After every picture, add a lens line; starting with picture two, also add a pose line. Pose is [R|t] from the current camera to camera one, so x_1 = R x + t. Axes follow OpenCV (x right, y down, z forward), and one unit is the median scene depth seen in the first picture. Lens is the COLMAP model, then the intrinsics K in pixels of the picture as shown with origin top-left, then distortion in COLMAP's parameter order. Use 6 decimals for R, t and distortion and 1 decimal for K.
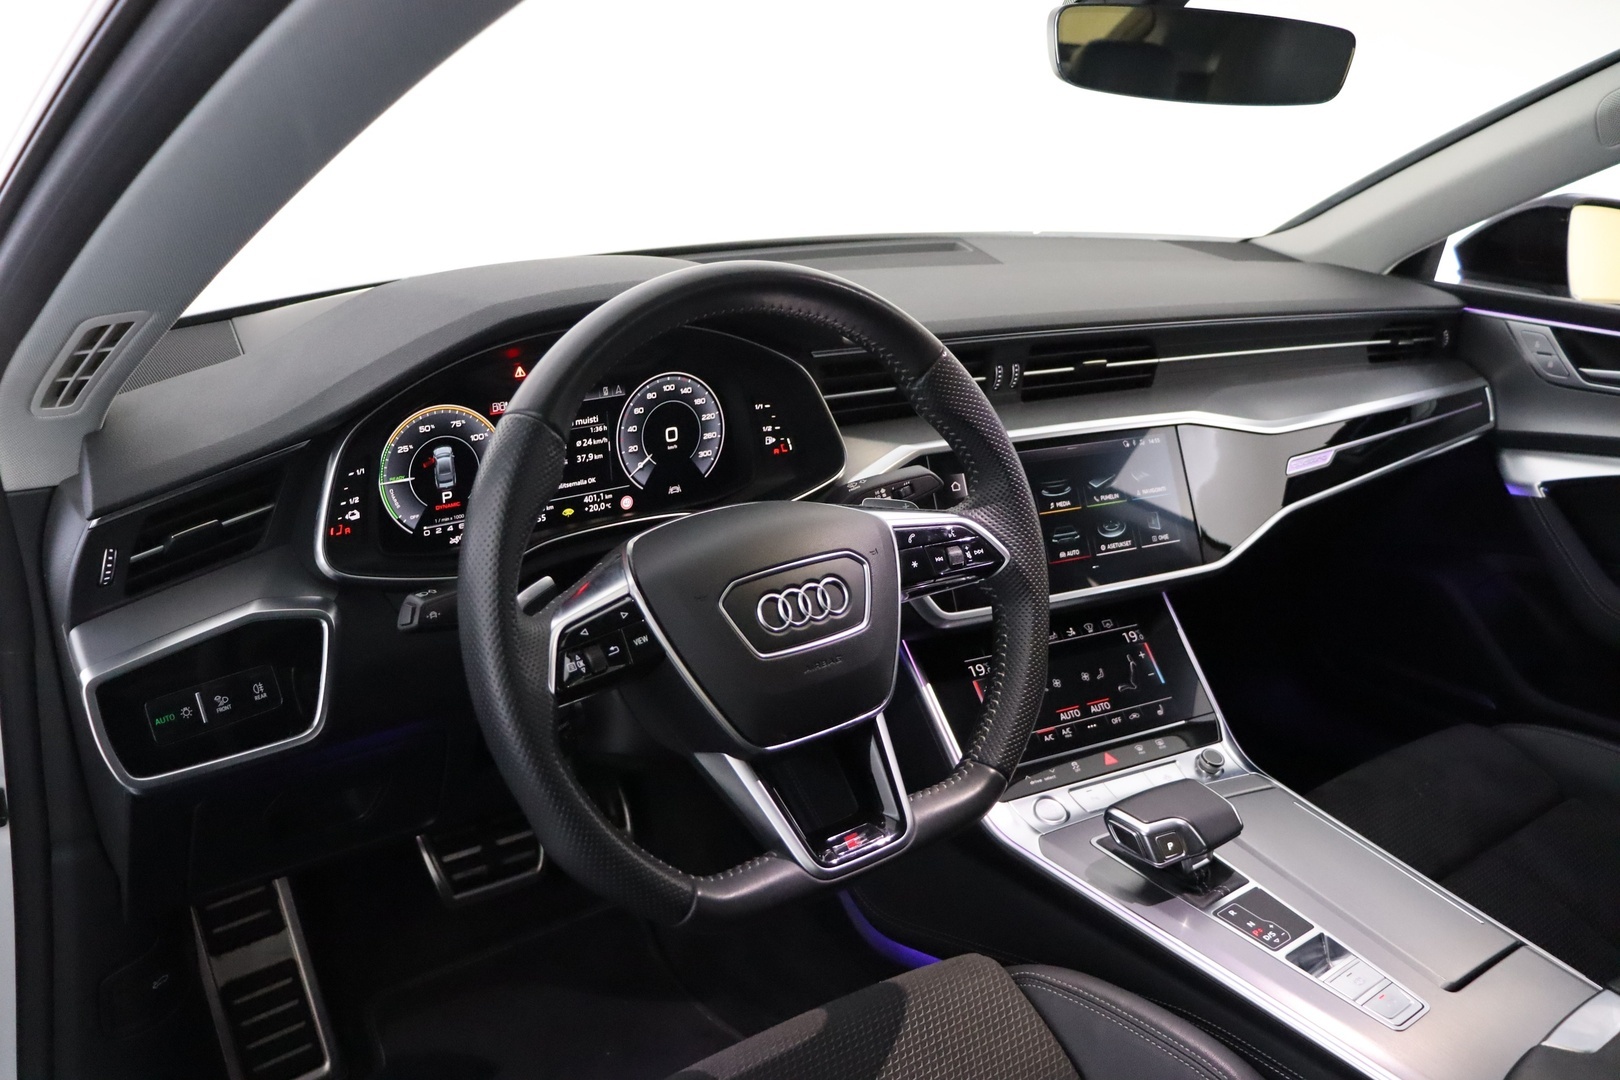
lens RADIAL K [[1317.8, 0, 810.0], [0, 1317.8, 540.0], [0, 0, 1]] dist [-0.130554, 0.010146]
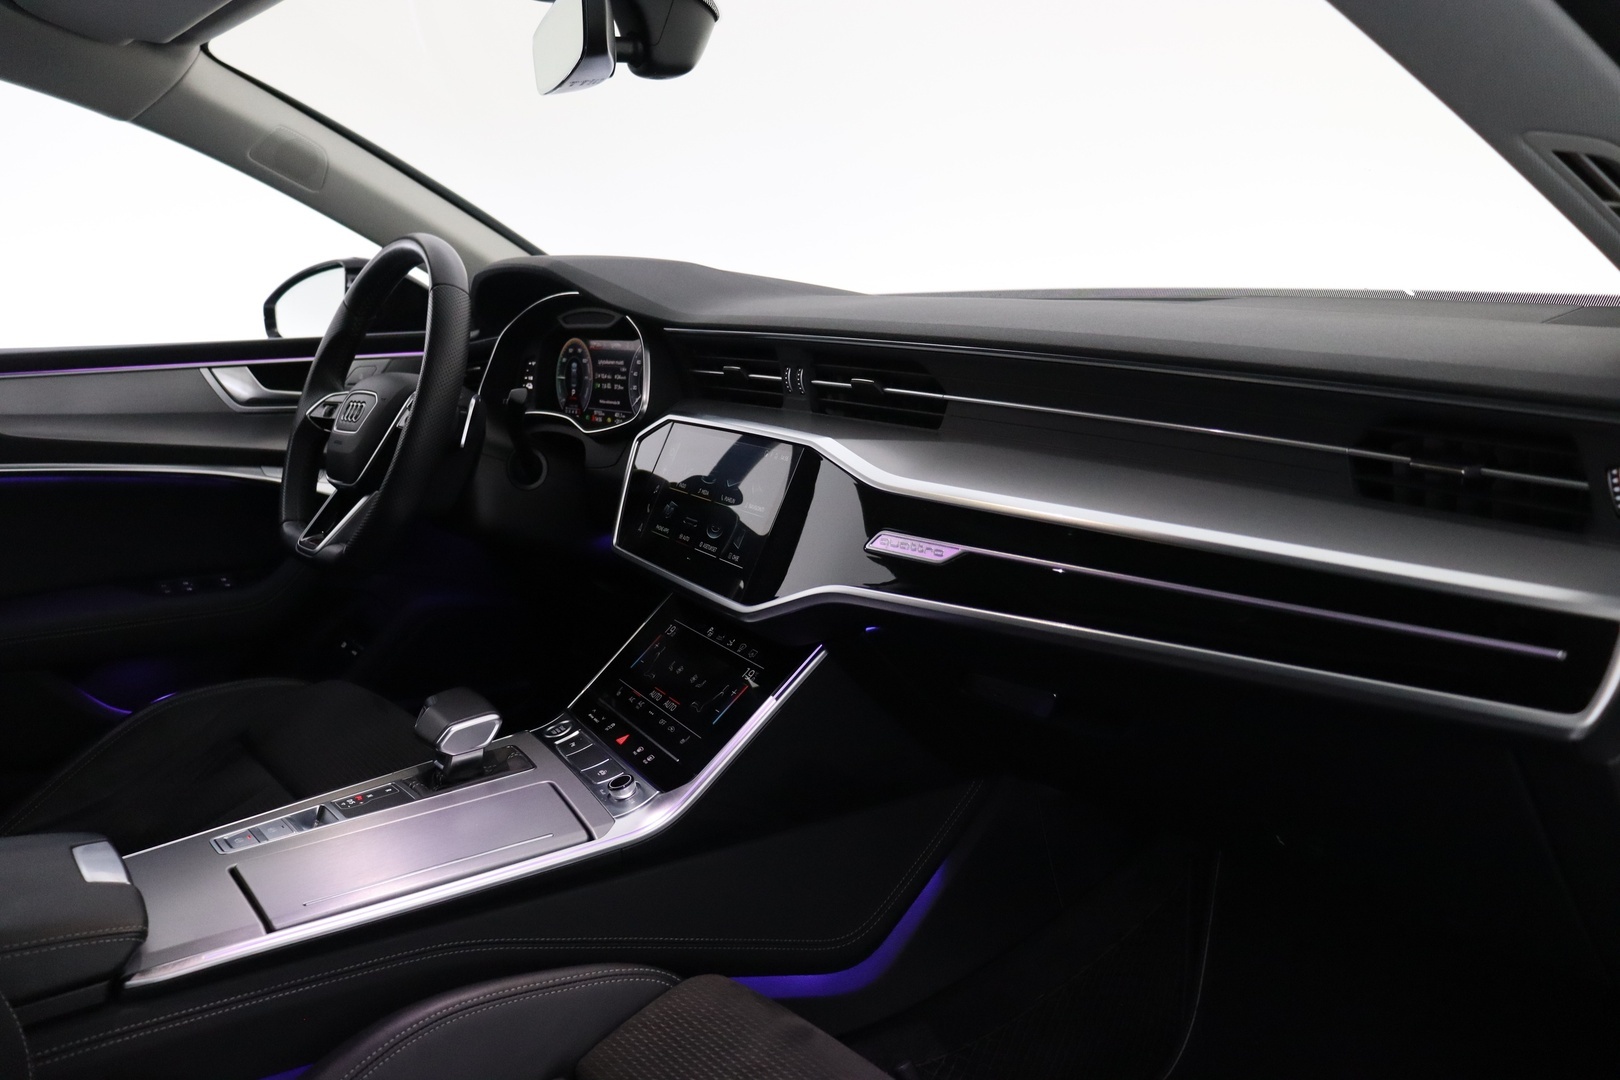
lens RADIAL K [[1317.8, 0, 810.0], [0, 1317.8, 540.0], [0, 0, 1]] dist [-0.130554, 0.010146]
pose [[0.004439, 0.155768, -0.987784, 1.355091], [-0.319994, 0.936075, 0.146176, -0.188720], [0.947409, 0.315436, 0.054000, 1.172038]]
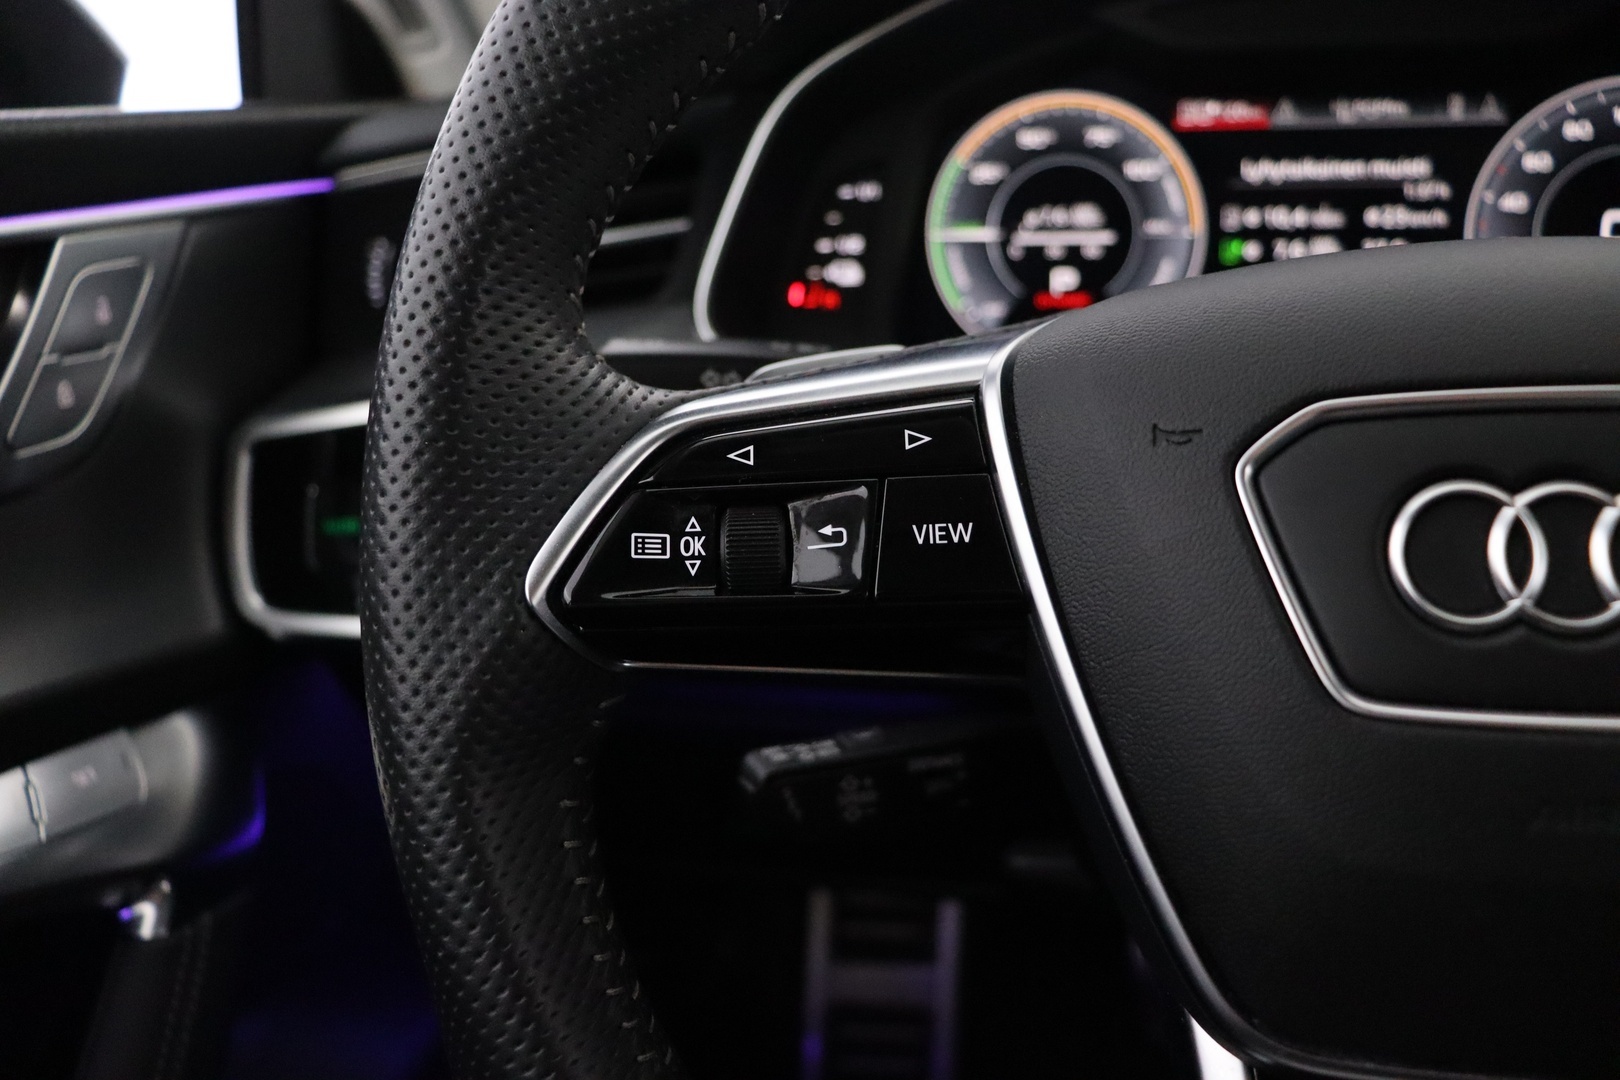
lens RADIAL K [[1339.7, 0, 810.0], [0, 1339.7, 540.0], [0, 0, 1]] dist [-0.195580, 0.176762]
pose [[0.640098, 0.187115, -0.745159, 0.055357], [-0.201774, 0.976786, 0.071953, 0.044300], [0.741324, 0.104297, 0.662994, 0.554001]]
